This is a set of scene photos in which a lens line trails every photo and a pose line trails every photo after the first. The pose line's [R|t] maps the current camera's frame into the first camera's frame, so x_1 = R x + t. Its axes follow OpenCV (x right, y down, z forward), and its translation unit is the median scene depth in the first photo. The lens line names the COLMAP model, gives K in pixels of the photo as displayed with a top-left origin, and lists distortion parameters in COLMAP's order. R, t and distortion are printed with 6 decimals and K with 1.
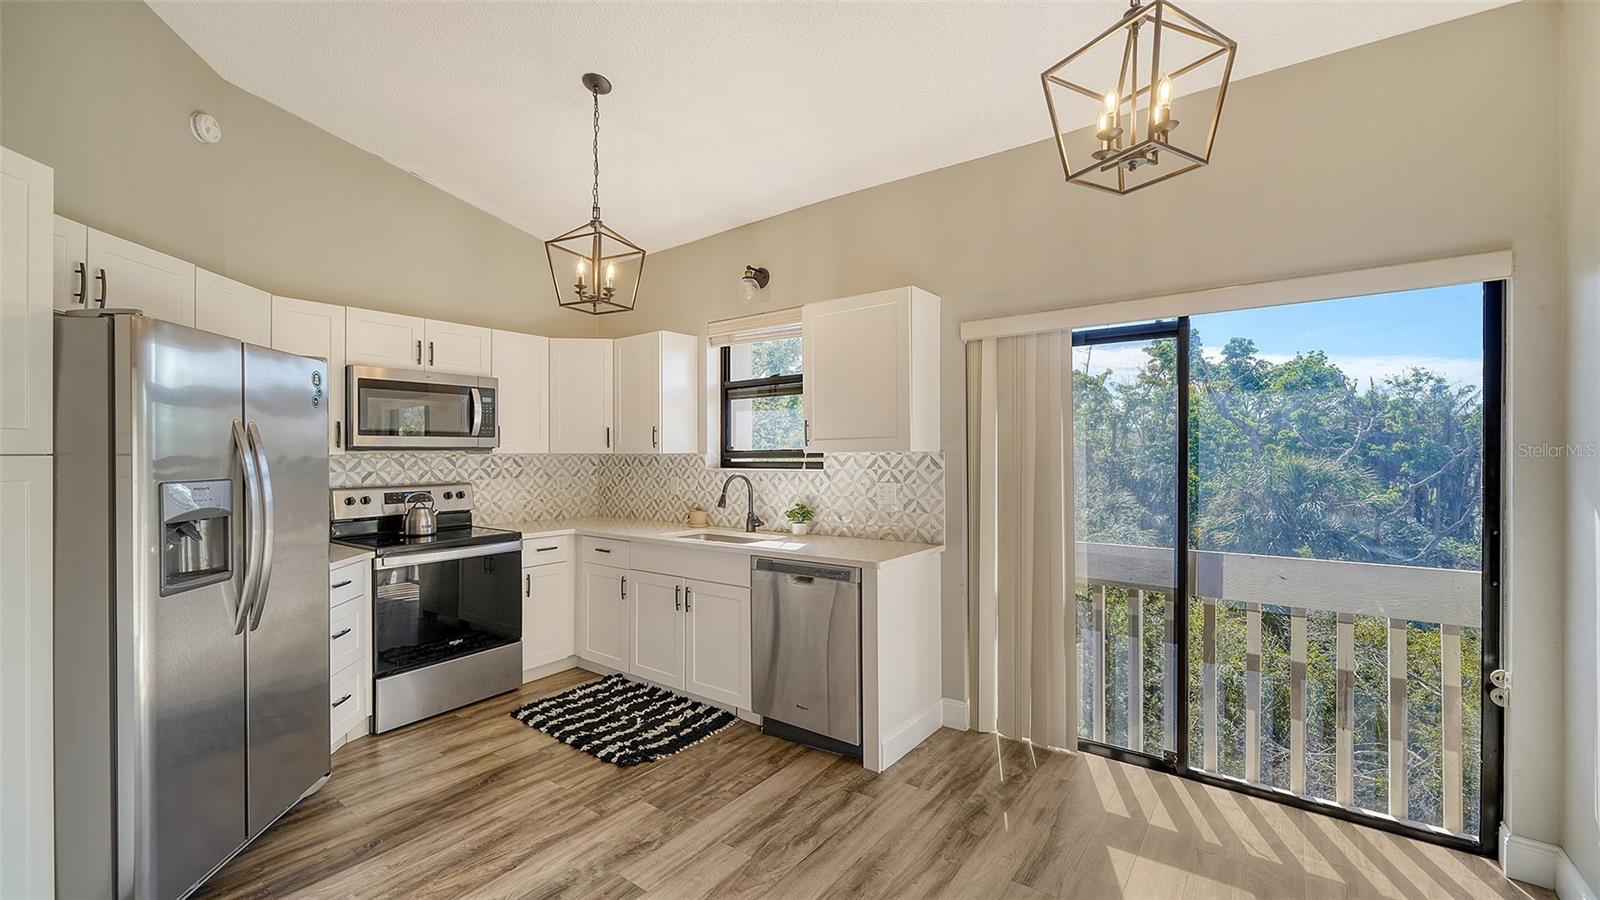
lens RADIAL K [[653.3, 0, 793.7], [0, 653.3, 455.1], [0, 0, 1]] dist [0.000983, -0.000498]
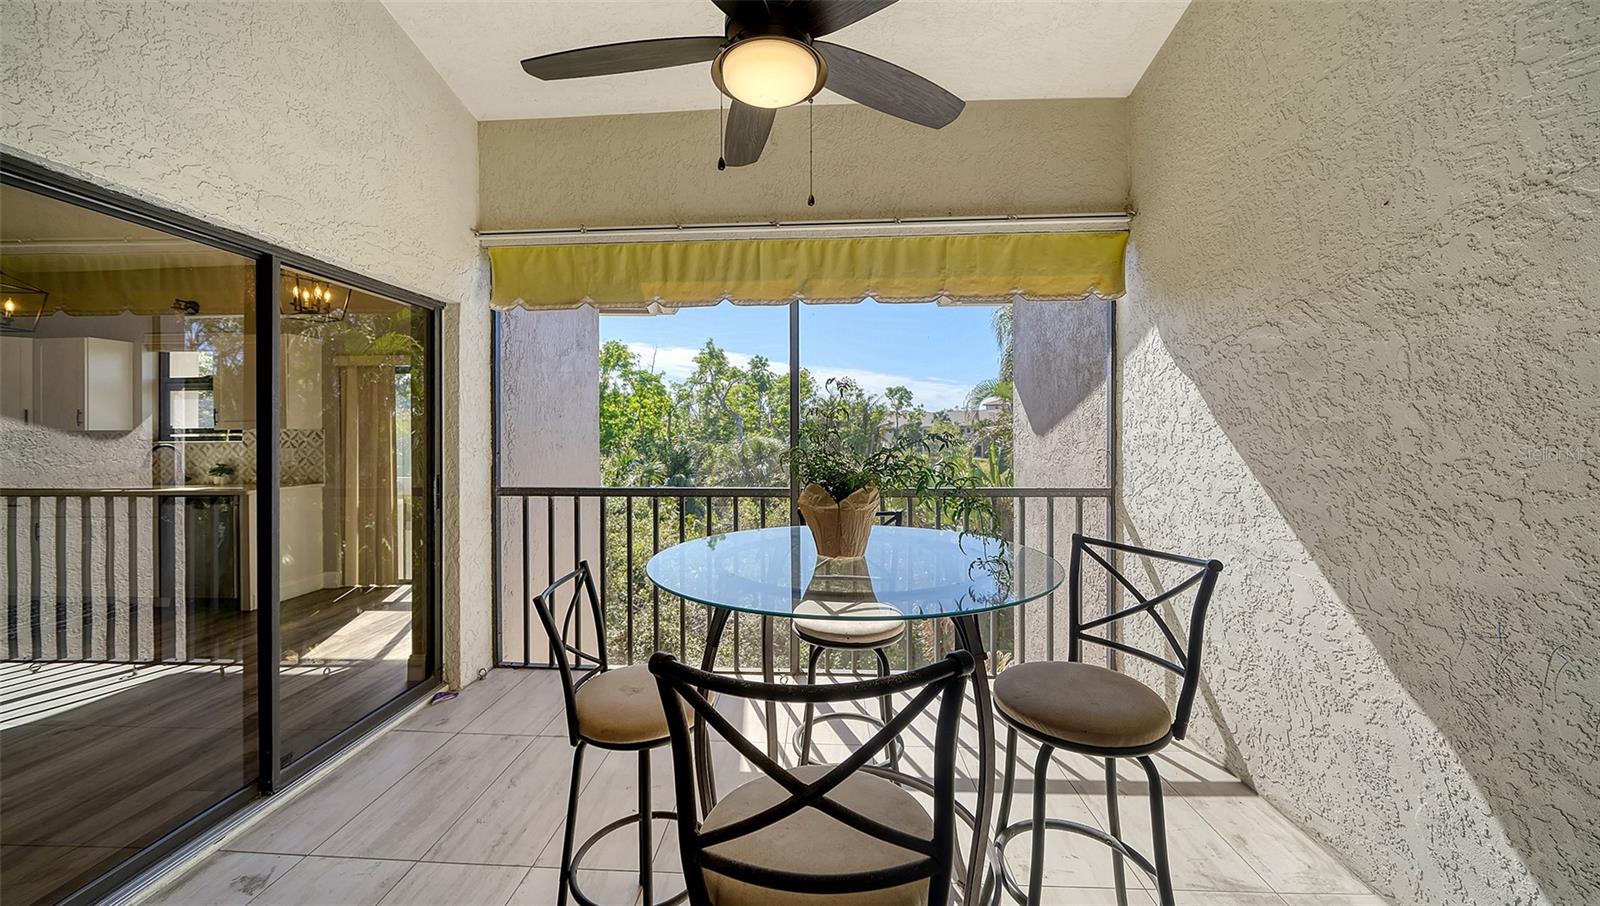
lens RADIAL K [[568.0, 0, 796.4], [0, 568.0, 437.6], [0, 0, 1]] dist [-0.005135, -0.000665]
pose [[0.818859, -0.006762, 0.573955, 0.333781], [0.006430, 0.999976, 0.002608, 0.018855], [-0.573959, 0.001555, 0.818883, -0.785779]]
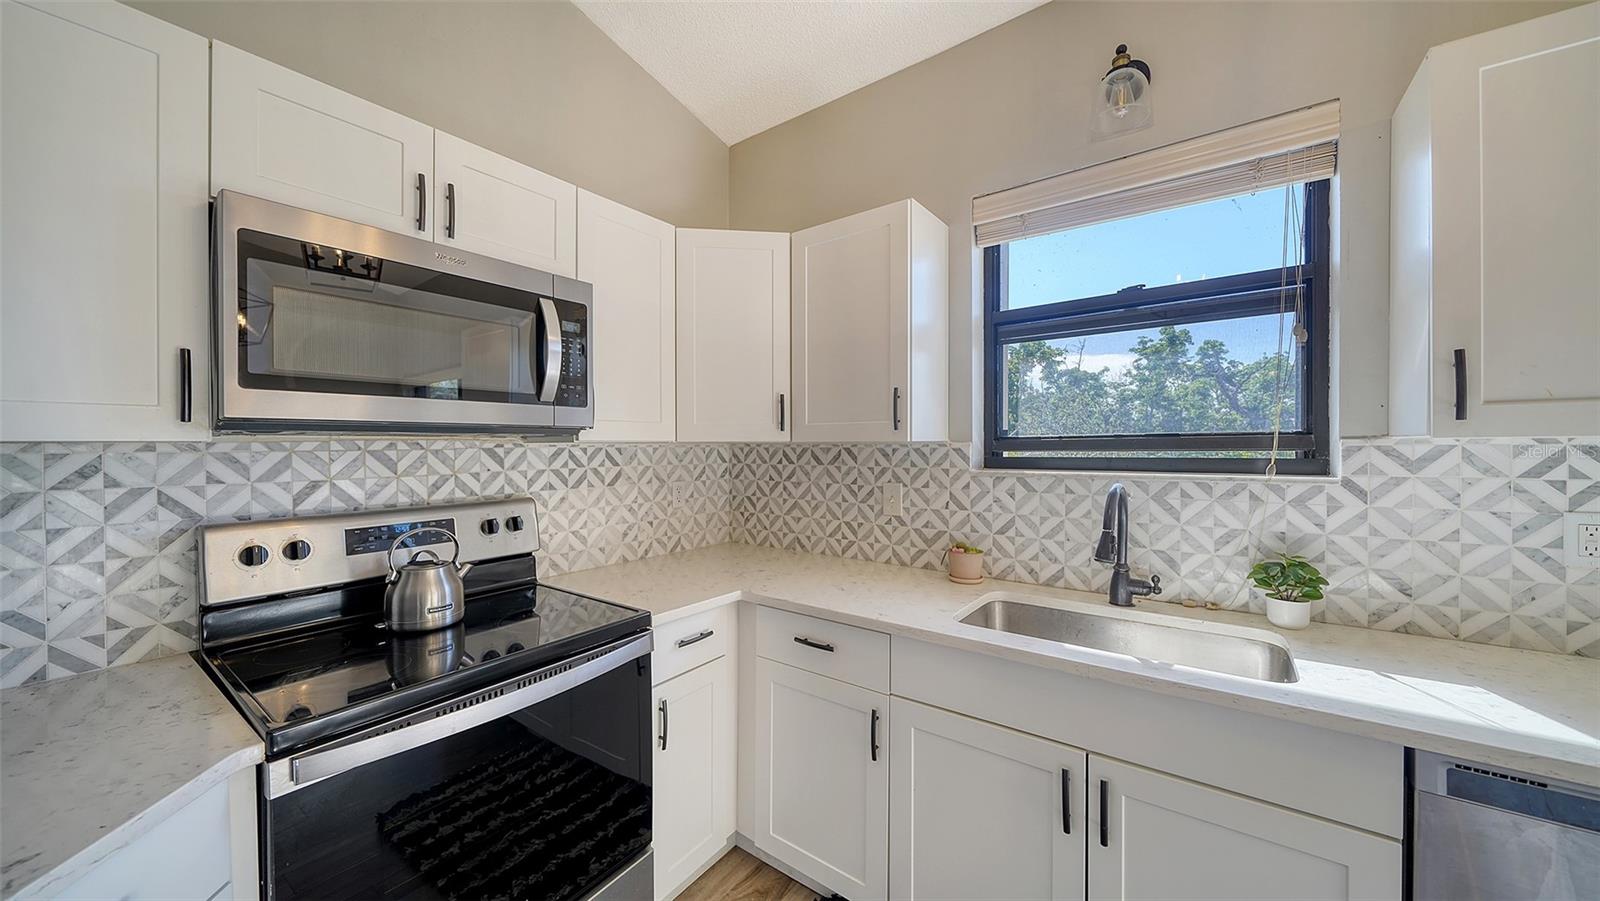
lens RADIAL K [[564.4, 0, 787.6], [0, 564.4, 456.0], [0, 0, 1]] dist [0.000372, -0.000427]
pose [[0.999991, 0.001072, 0.004130, -0.317675], [-0.001139, 0.999869, 0.016173, 0.001974], [-0.004112, -0.016178, 0.999861, 0.596387]]
